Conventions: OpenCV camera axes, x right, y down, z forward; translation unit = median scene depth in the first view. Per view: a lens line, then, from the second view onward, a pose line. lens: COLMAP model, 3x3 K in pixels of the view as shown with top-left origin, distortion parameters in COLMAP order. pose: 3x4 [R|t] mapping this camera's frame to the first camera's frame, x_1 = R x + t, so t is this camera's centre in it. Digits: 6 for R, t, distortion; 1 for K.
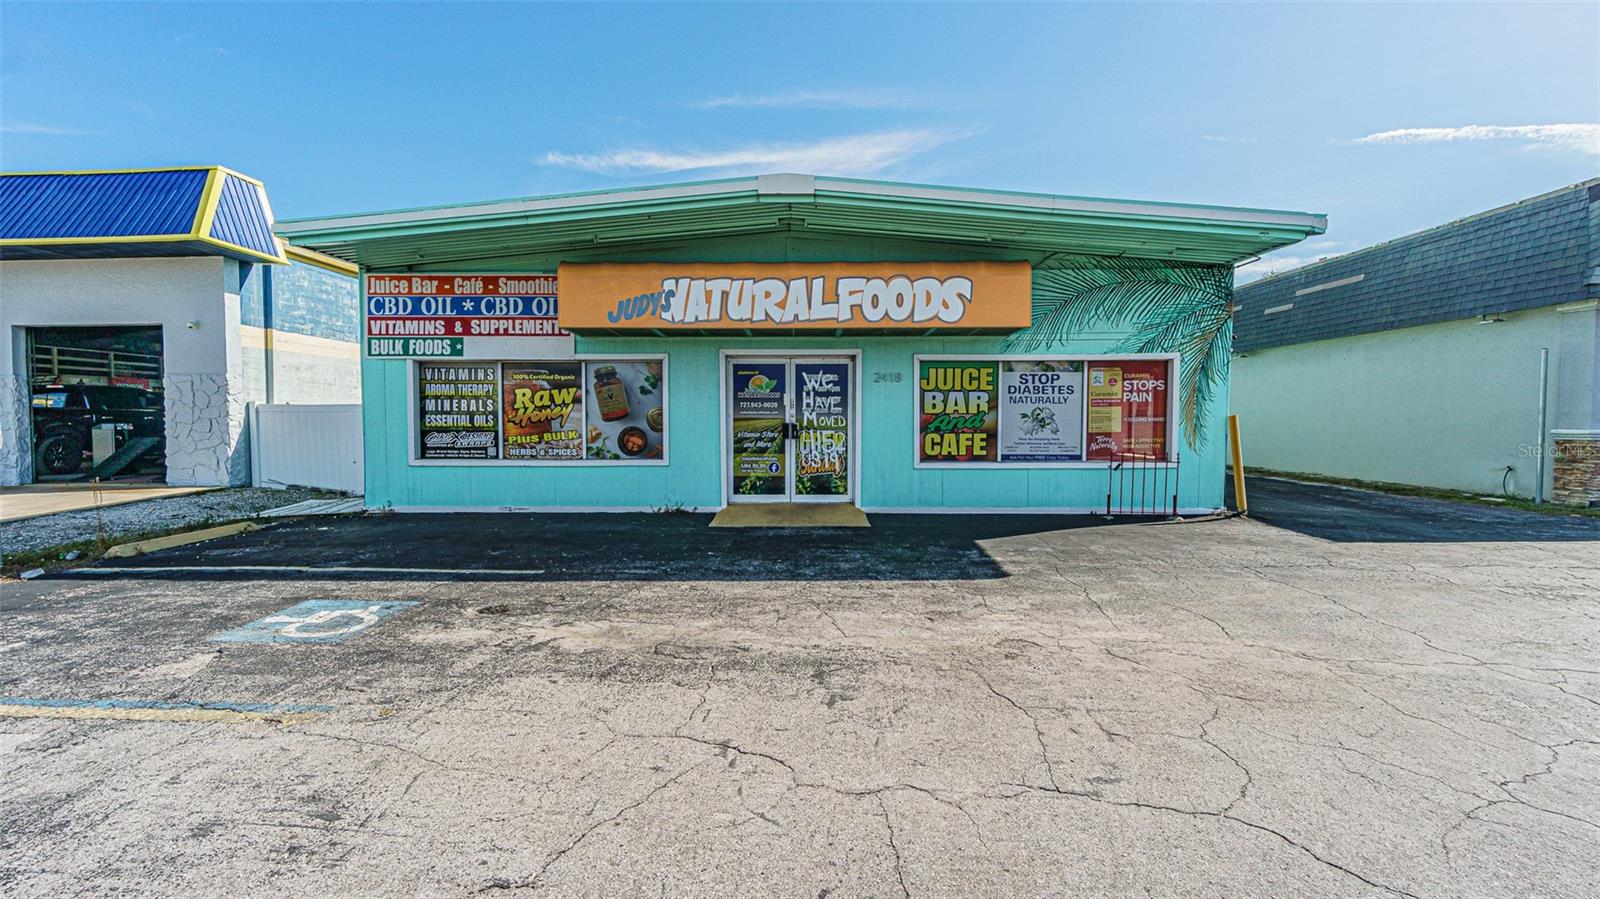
lens RADIAL K [[685.3, 0, 797.4], [0, 685.3, 443.1], [0, 0, 1]] dist [0.000893, 0.000225]
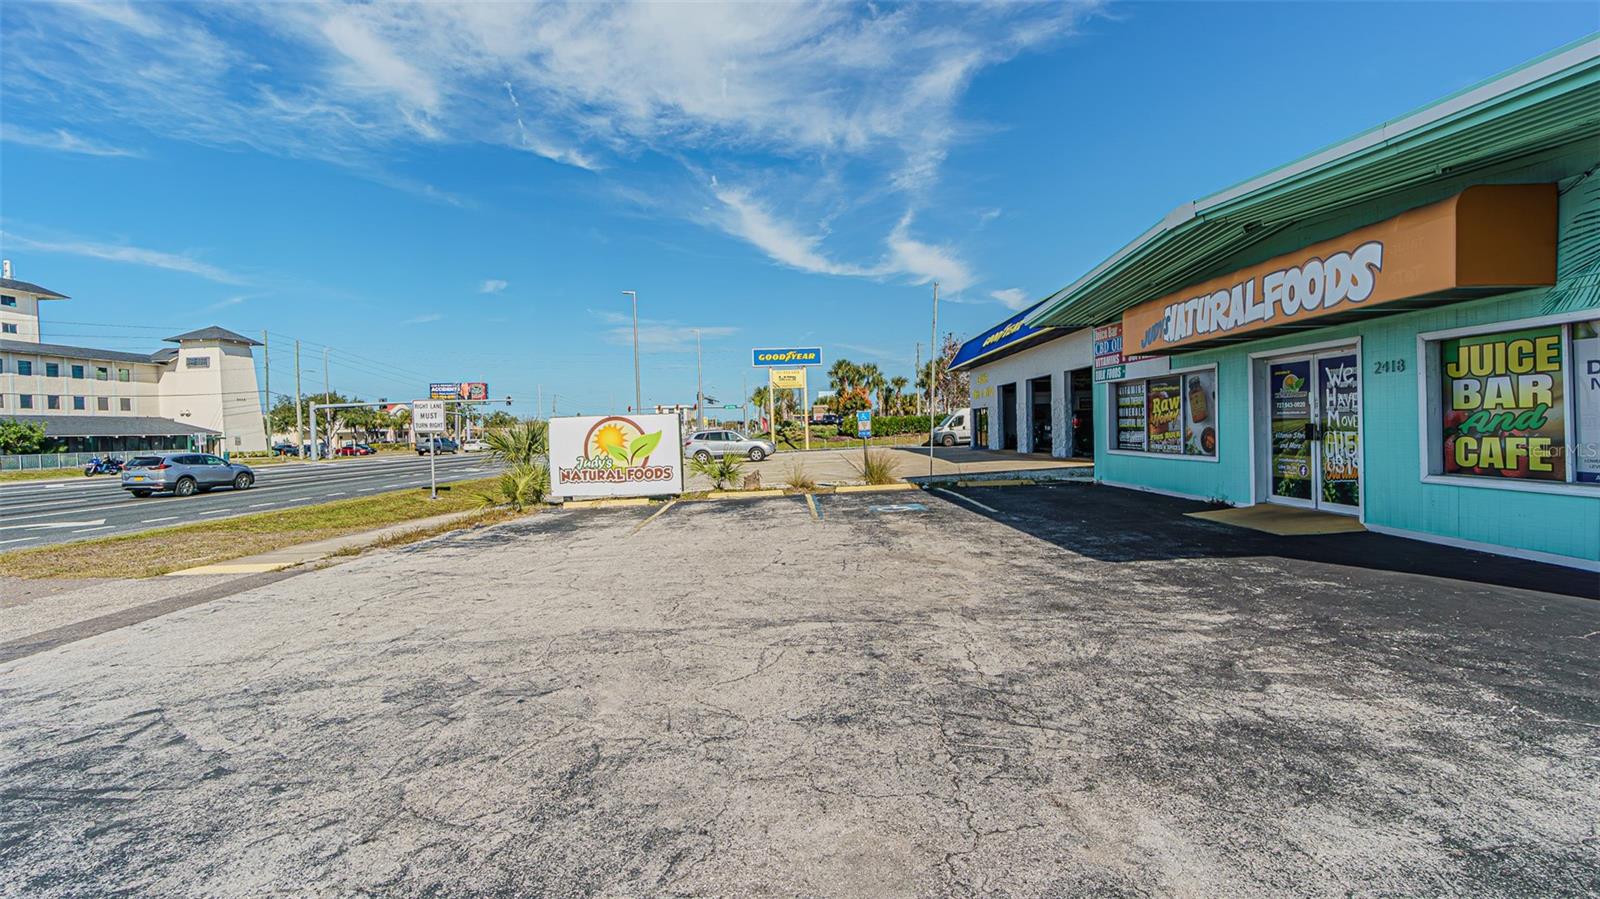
lens RADIAL K [[685.3, 0, 797.4], [0, 685.3, 443.1], [0, 0, 1]] dist [0.000893, 0.000225]
pose [[0.033748, 0.023249, -0.999160, 0.896984], [-0.007483, 0.999707, 0.023009, -0.018823], [0.999402, 0.006700, 0.033912, 0.269241]]
